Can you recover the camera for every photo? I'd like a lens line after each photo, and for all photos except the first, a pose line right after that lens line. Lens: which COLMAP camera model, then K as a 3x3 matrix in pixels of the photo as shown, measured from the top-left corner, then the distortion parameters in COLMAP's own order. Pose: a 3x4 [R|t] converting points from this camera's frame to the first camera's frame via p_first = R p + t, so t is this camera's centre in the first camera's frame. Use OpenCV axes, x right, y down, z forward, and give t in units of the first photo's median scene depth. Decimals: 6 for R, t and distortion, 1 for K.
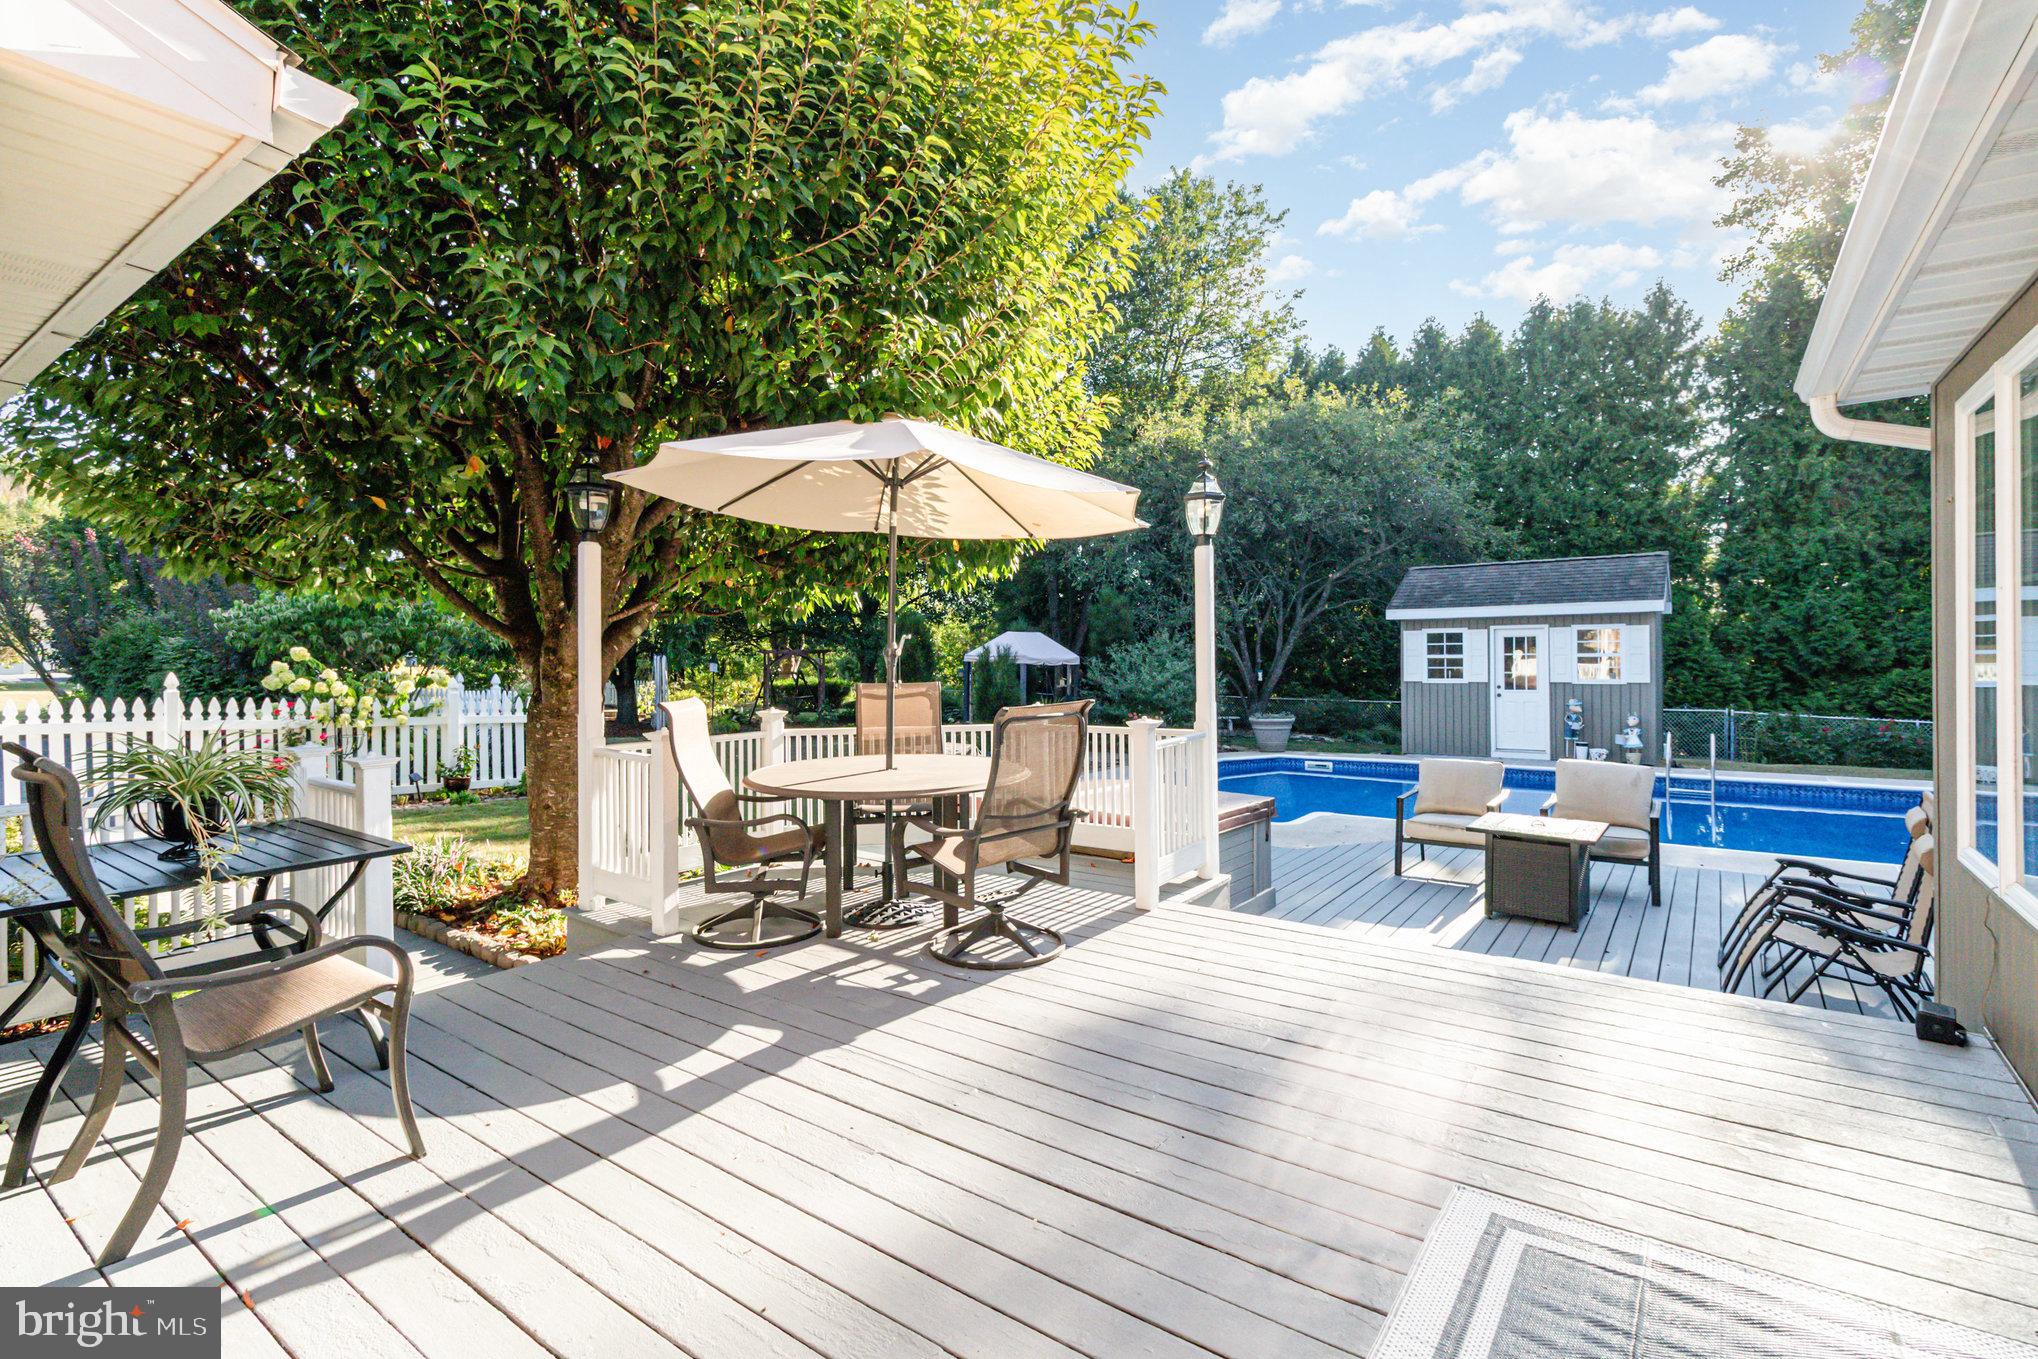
lens RADIAL K [[947.0, 0, 1032.3], [0, 947.0, 660.9], [0, 0, 1]] dist [0.002654, 0.000548]
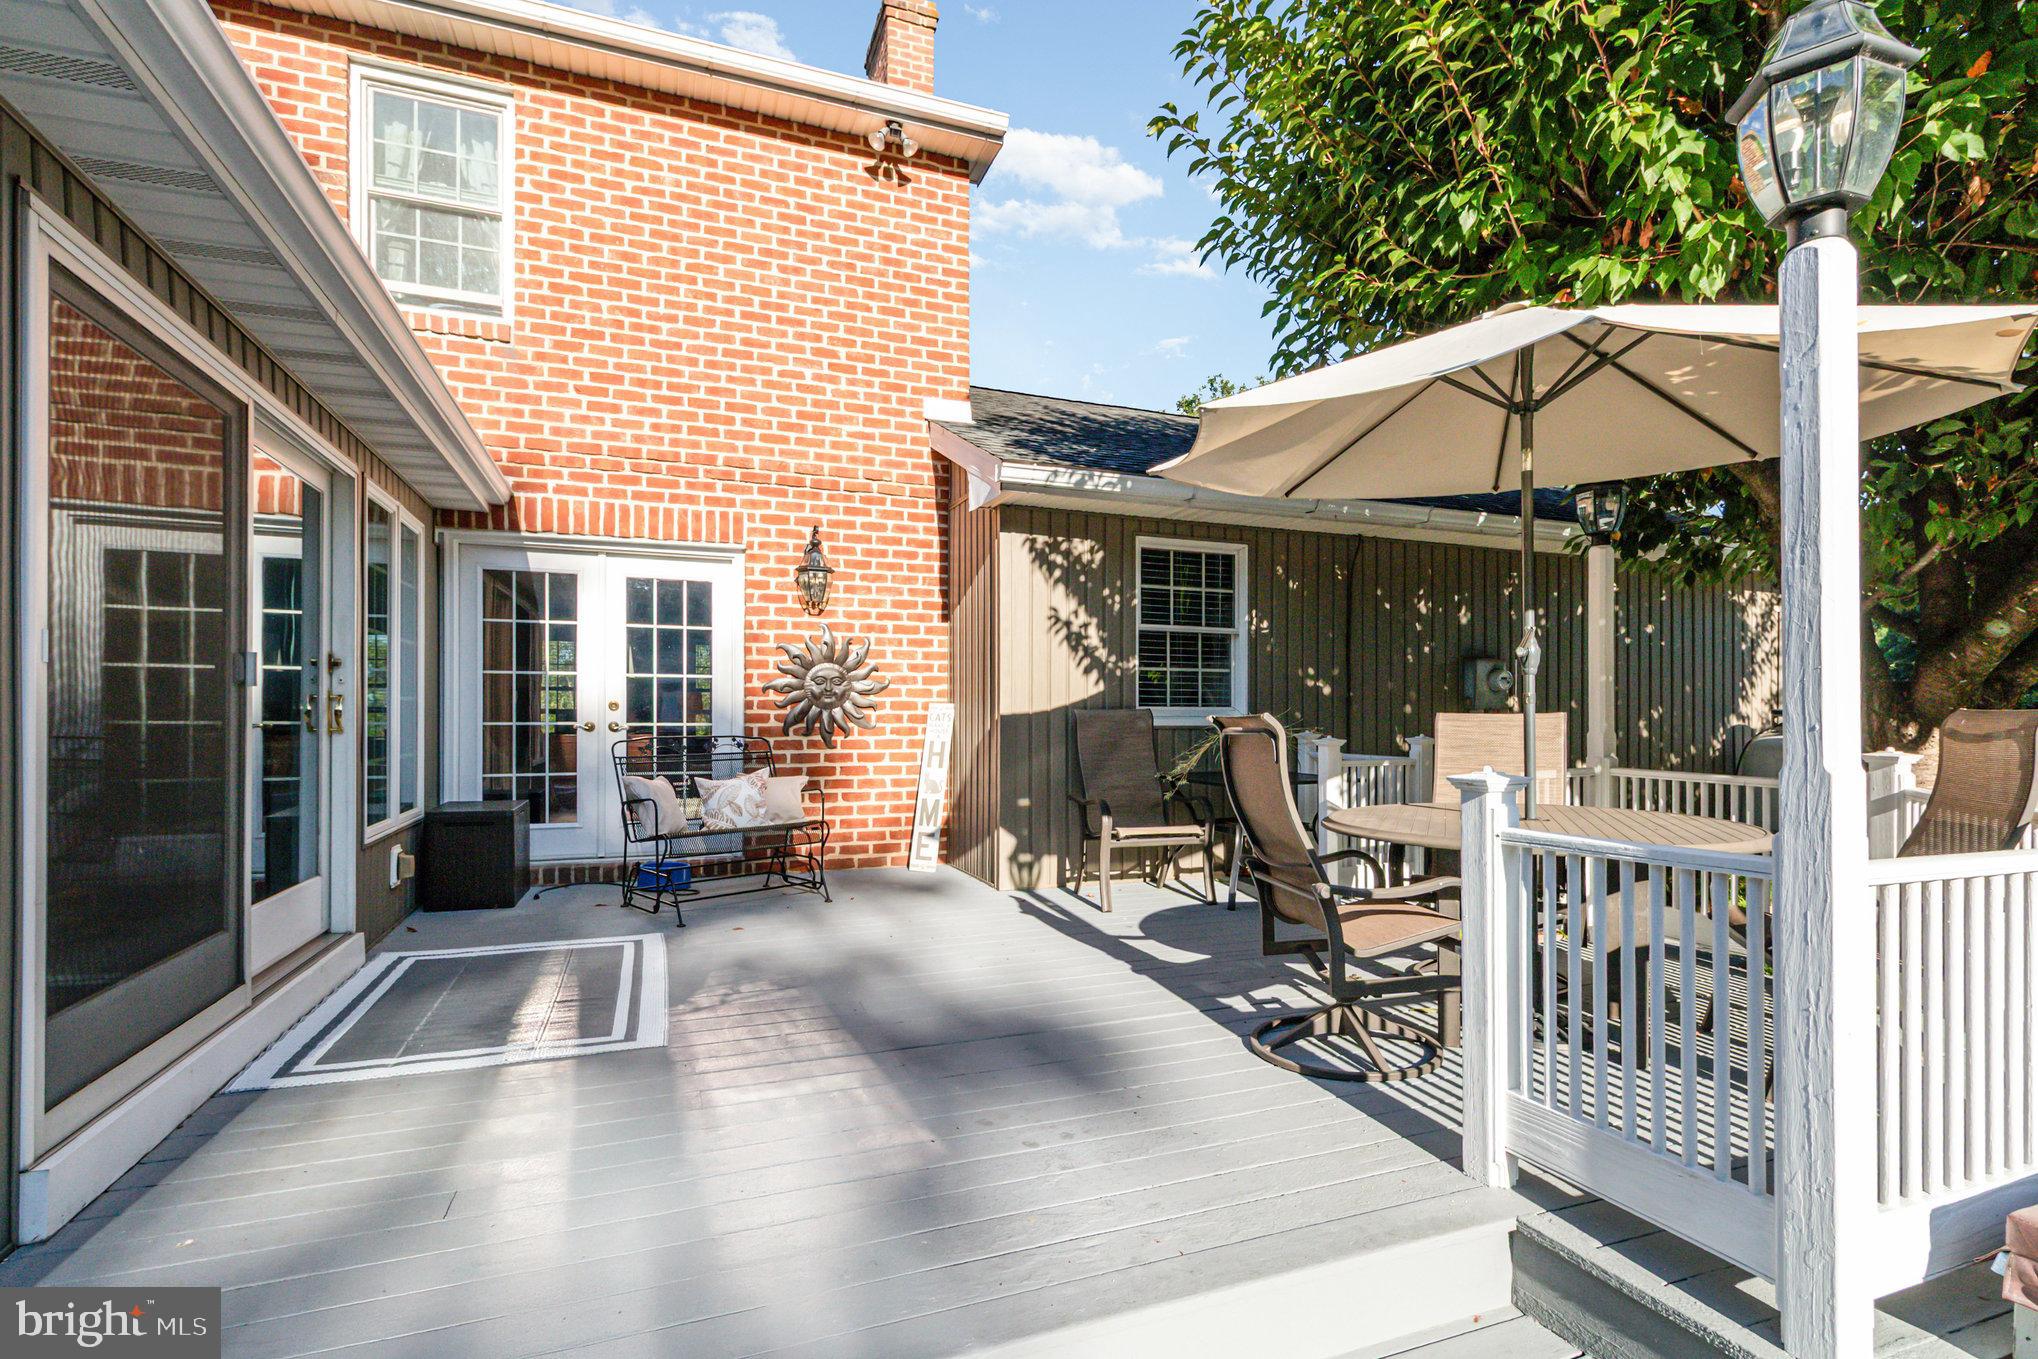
lens RADIAL K [[947.0, 0, 1029.9], [0, 947.0, 698.5], [0, 0, 1]] dist [0.002654, 0.000548]
pose [[-0.552569, -0.006867, -0.833439, 0.815917], [-0.009299, 0.999955, -0.002074, 0.039237], [0.833415, 0.006605, -0.552608, 1.378356]]
